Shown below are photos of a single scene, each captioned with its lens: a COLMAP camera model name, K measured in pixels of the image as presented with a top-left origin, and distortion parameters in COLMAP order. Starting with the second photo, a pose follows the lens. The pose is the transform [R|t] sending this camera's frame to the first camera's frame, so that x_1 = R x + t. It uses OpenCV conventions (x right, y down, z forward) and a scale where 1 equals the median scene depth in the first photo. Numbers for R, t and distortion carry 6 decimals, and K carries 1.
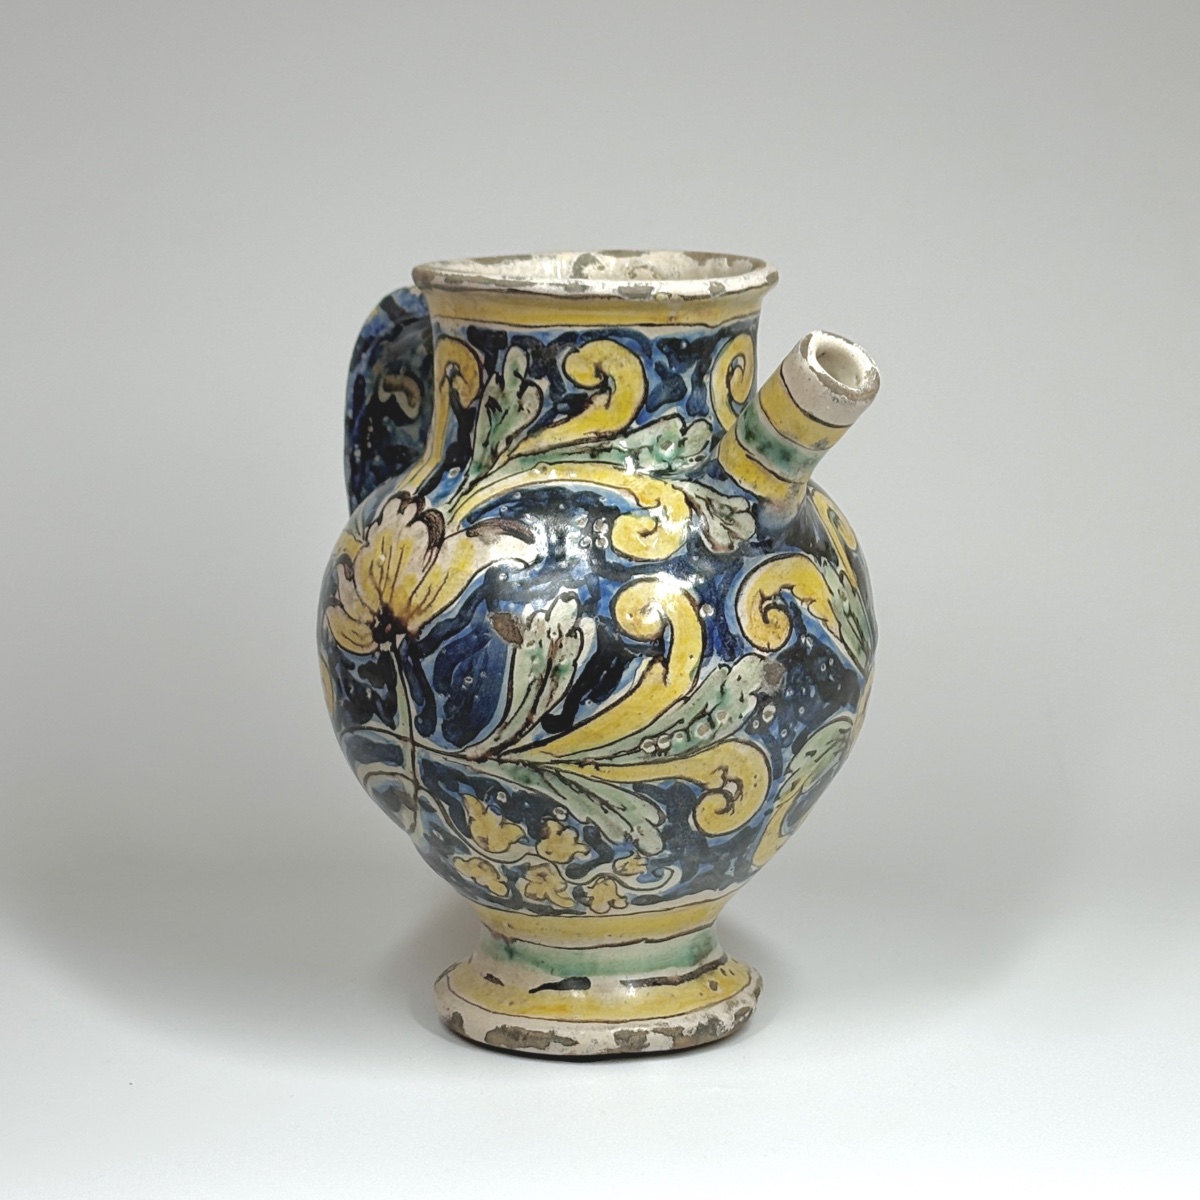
lens RADIAL K [[3407.4, 0, 598.7], [0, 3407.4, 598.0], [0, 0, 1]] dist [0.177051, 0.000000]
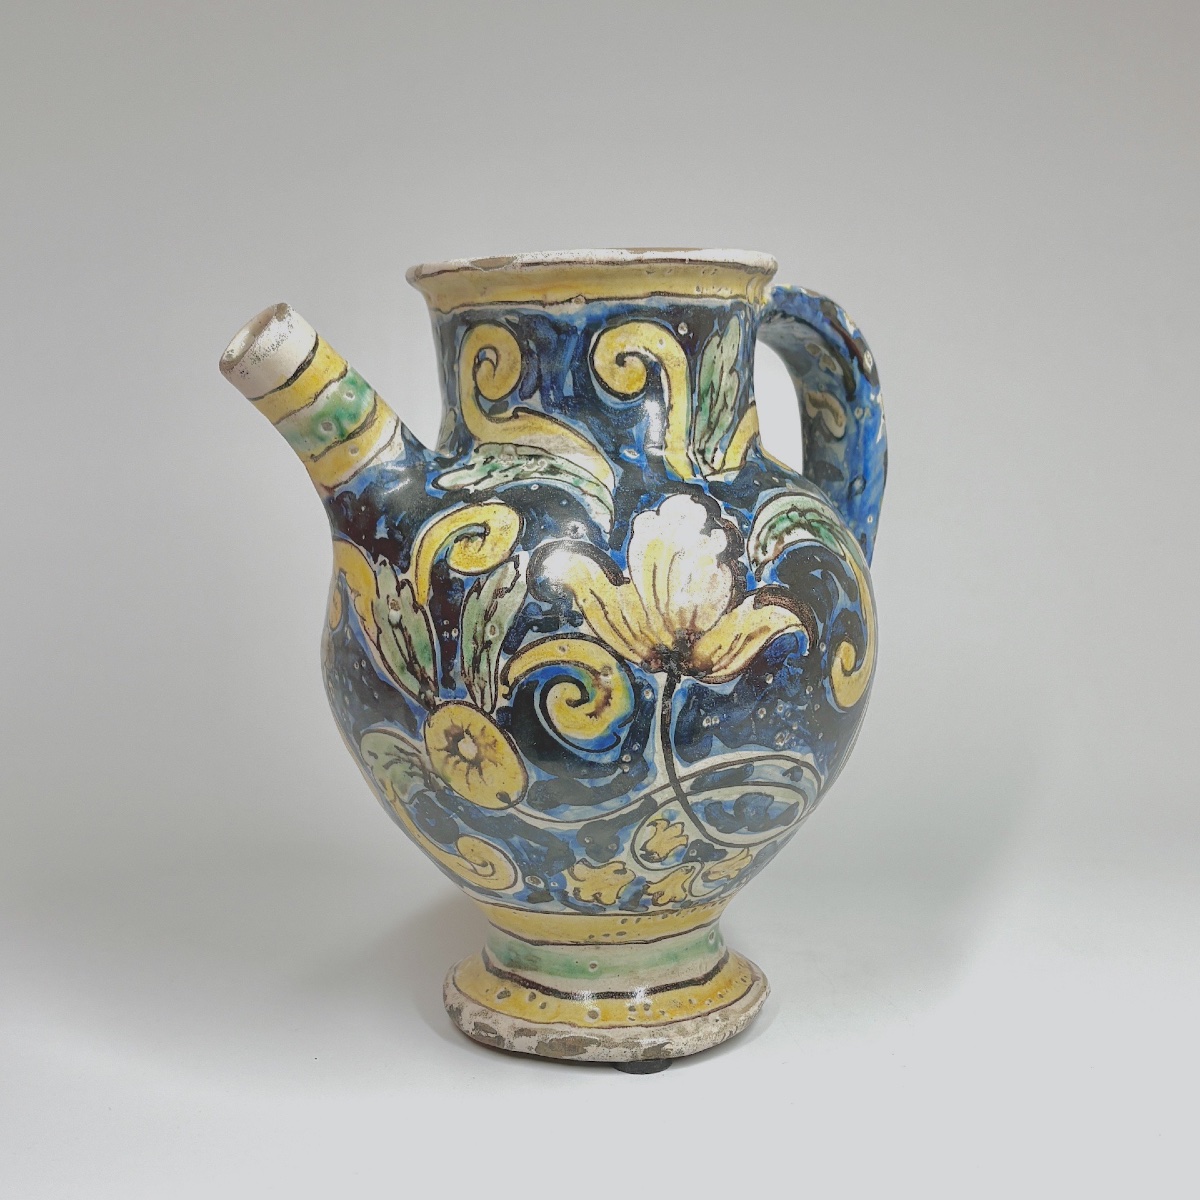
lens RADIAL K [[1741.3, 0, 591.9], [0, 1741.3, 649.0], [0, 0, 1]] dist [0.154731, 0.000000]
pose [[-0.234323, 0.164670, -0.958111, 0.525855], [-0.161193, 0.965326, 0.205333, -0.096910], [0.958702, 0.202555, -0.199655, 1.166794]]
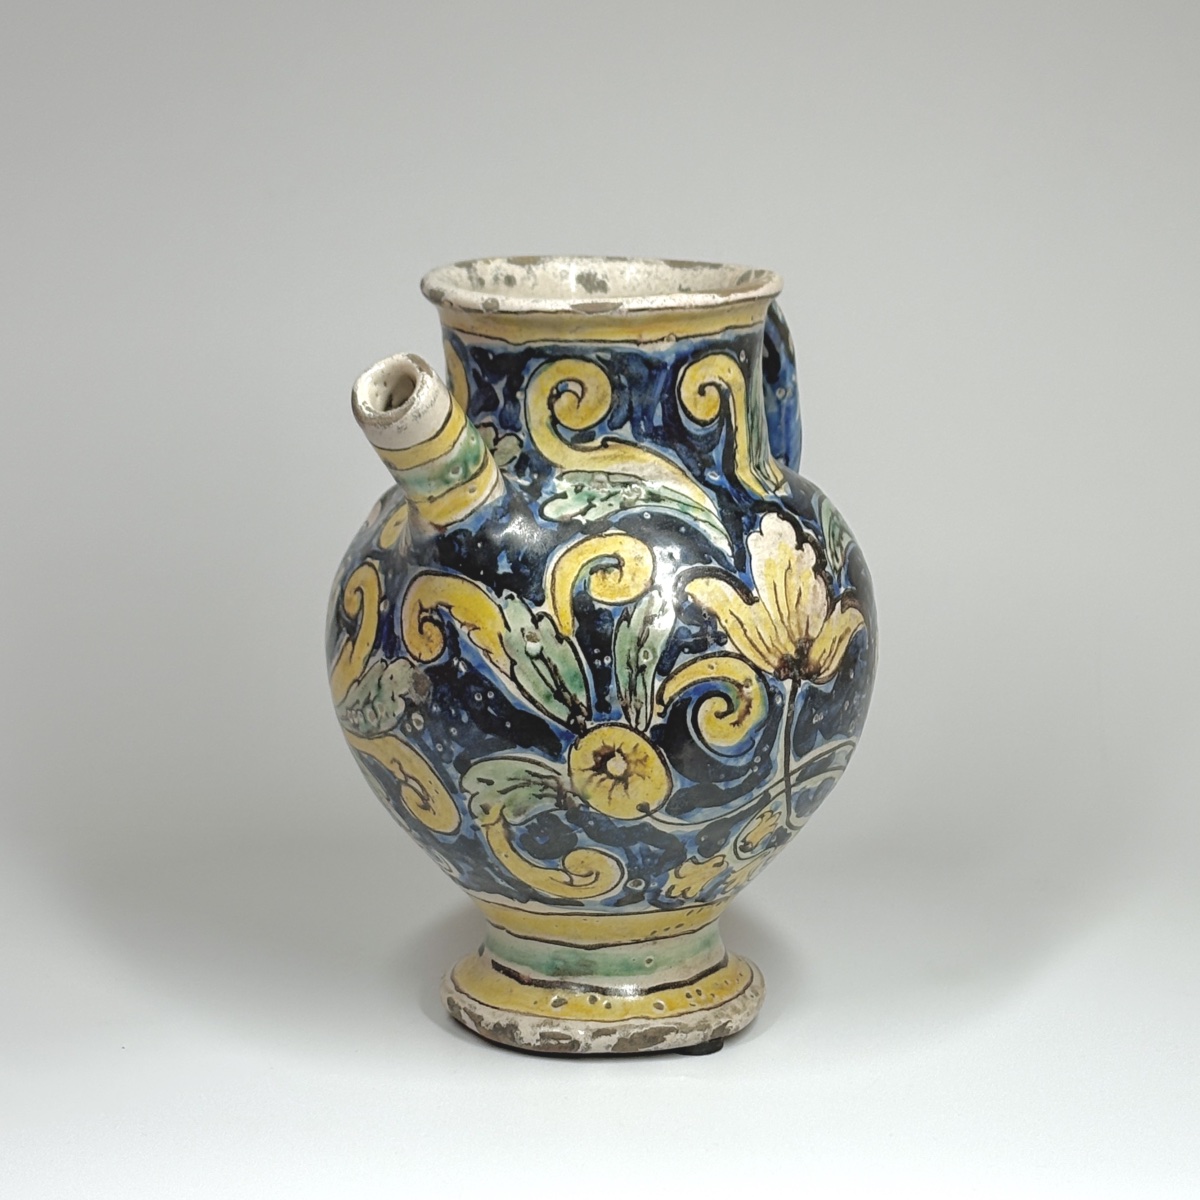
lens RADIAL K [[3407.4, 0, 598.5], [0, 3407.4, 601.6], [0, 0, 1]] dist [0.177051, 0.000000]
pose [[0.255871, 0.210878, -0.943430, 1.008637], [-0.177744, 0.969542, 0.168508, -0.180593], [0.950230, 0.124572, 0.285560, 0.749873]]
